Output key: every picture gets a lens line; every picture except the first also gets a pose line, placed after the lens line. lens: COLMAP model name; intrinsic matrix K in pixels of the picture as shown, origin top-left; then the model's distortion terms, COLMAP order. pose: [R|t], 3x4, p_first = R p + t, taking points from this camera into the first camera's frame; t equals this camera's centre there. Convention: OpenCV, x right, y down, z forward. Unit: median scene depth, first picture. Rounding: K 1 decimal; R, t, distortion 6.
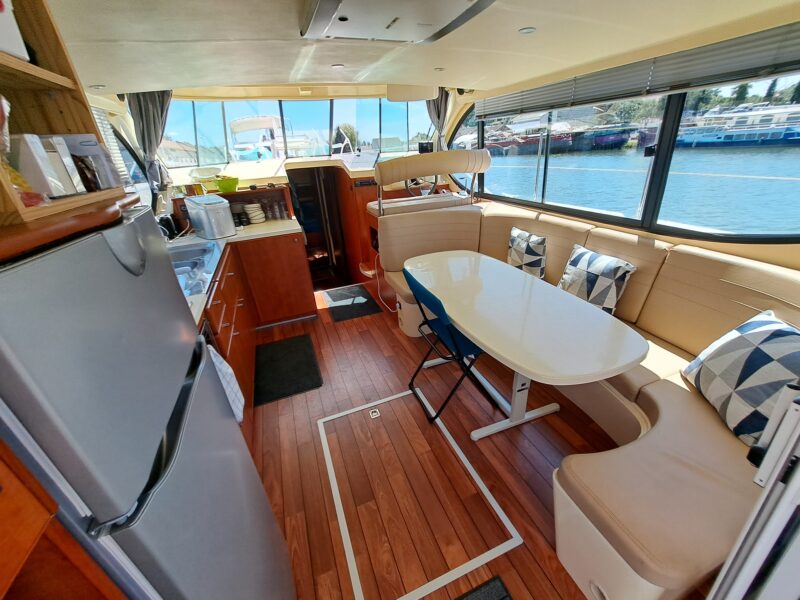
lens RADIAL K [[319.0, 0, 400.0], [0, 319.0, 300.0], [0, 0, 1]] dist [-0.007740, -0.000009]
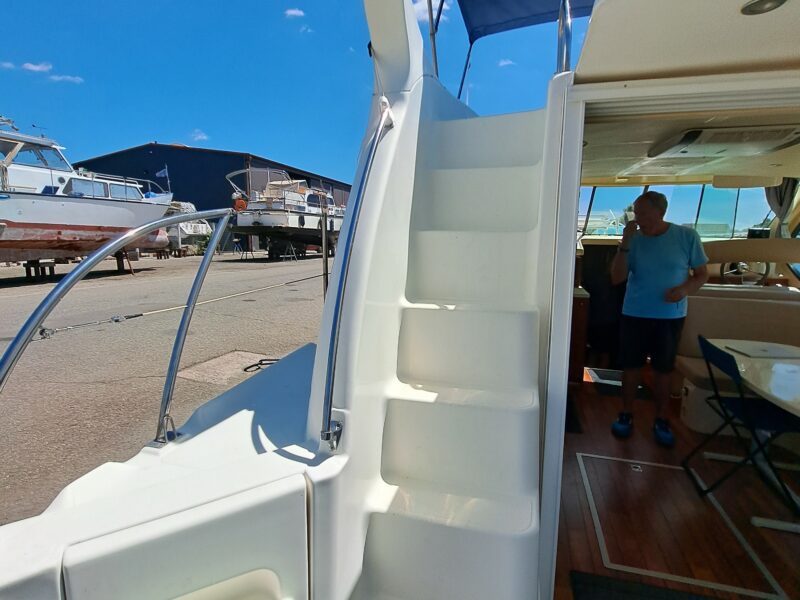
lens RADIAL K [[420.5, 0, 397.7], [0, 420.5, 296.5], [0, 0, 1]] dist [-0.002844, -0.009543]
pose [[0.785542, 0.159048, -0.598019, 0.022153], [-0.319480, 0.931886, -0.171818, 0.217826], [0.529958, 0.326025, 0.782848, -0.415724]]
